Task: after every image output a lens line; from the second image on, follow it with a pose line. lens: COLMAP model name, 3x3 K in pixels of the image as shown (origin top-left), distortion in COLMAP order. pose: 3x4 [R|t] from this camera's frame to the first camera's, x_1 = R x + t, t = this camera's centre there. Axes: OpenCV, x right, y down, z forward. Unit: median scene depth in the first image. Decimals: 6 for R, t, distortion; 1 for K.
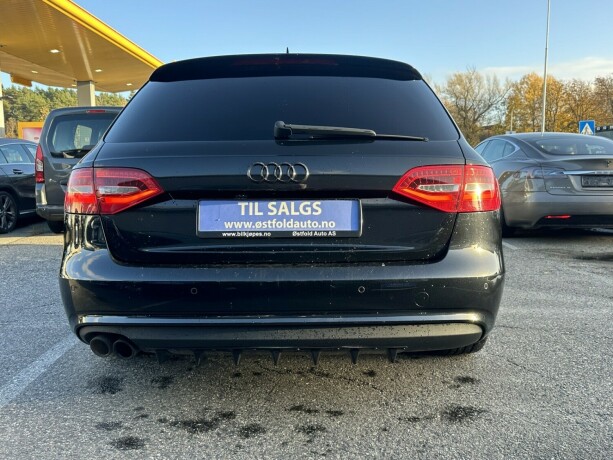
lens RADIAL K [[551.7, 0, 306.5], [0, 551.7, 230.0], [0, 0, 1]] dist [0.062359, -0.142504]
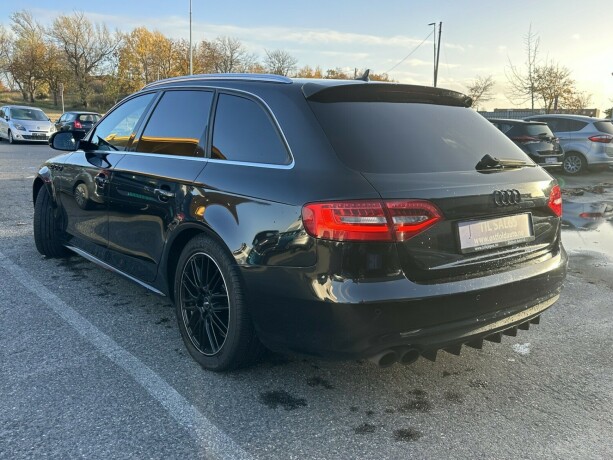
lens RADIAL K [[551.7, 0, 306.5], [0, 551.7, 230.0], [0, 0, 1]] dist [0.062359, -0.142504]
pose [[0.775425, -0.082453, 0.626033, -0.902451], [0.028241, 0.994974, 0.096065, -0.121563], [-0.630807, -0.056811, 0.773857, 0.200992]]
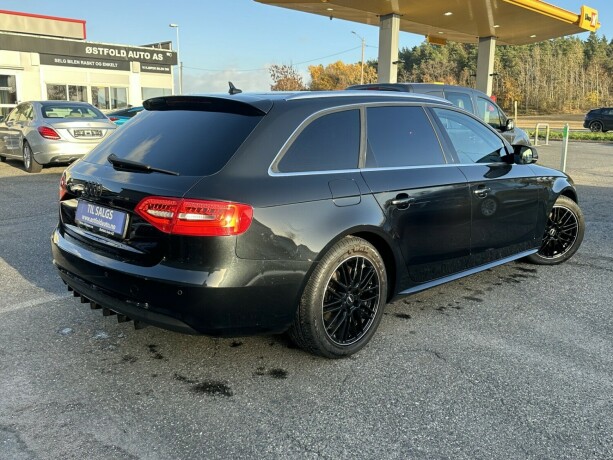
lens RADIAL K [[551.6, 0, 306.6], [0, 551.6, 218.9], [0, 0, 1]] dist [0.002828, -0.008326]
pose [[0.708416, 0.143986, -0.690952, 1.060354], [-0.089010, 0.989380, 0.114915, -0.183507], [0.700160, -0.019905, 0.713709, 0.222791]]
